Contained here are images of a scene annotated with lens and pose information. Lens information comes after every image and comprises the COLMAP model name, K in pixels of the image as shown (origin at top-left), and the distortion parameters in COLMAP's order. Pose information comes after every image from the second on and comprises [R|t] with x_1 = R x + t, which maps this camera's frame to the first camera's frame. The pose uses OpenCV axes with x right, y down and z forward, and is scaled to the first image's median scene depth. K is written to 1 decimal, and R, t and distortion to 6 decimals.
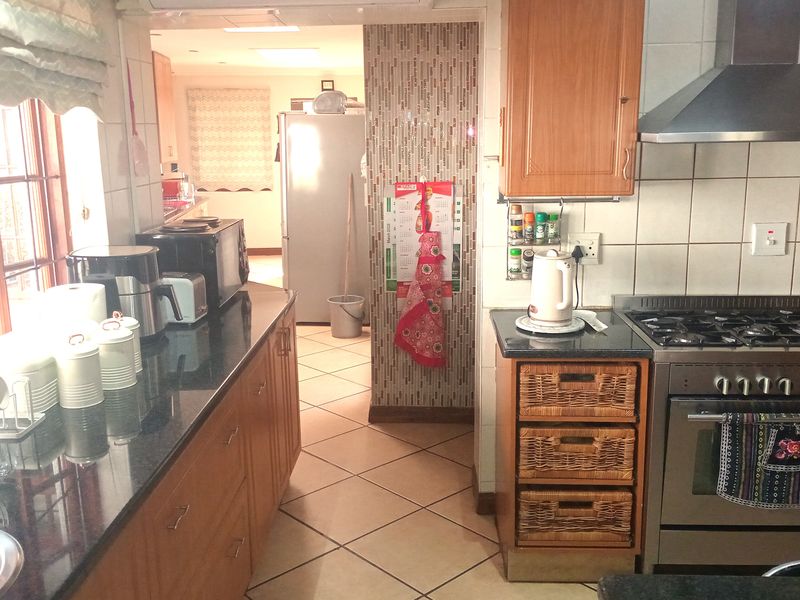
lens RADIAL K [[805.0, 0, 398.1], [0, 805.0, 300.9], [0, 0, 1]] dist [0.078014, 0.000000]
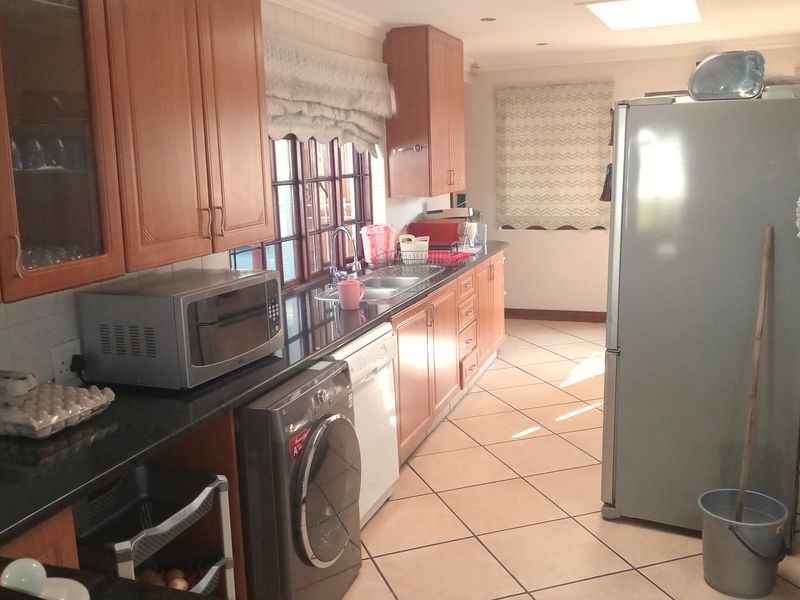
lens RADIAL K [[805.0, 0, 399.2], [0, 805.0, 296.8], [0, 0, 1]] dist [0.078014, 0.000000]
pose [[0.914101, 0.053610, -0.401926, -0.038932], [-0.062849, 0.997975, -0.009824, -0.063560], [0.400586, 0.034241, 0.915619, 0.311618]]
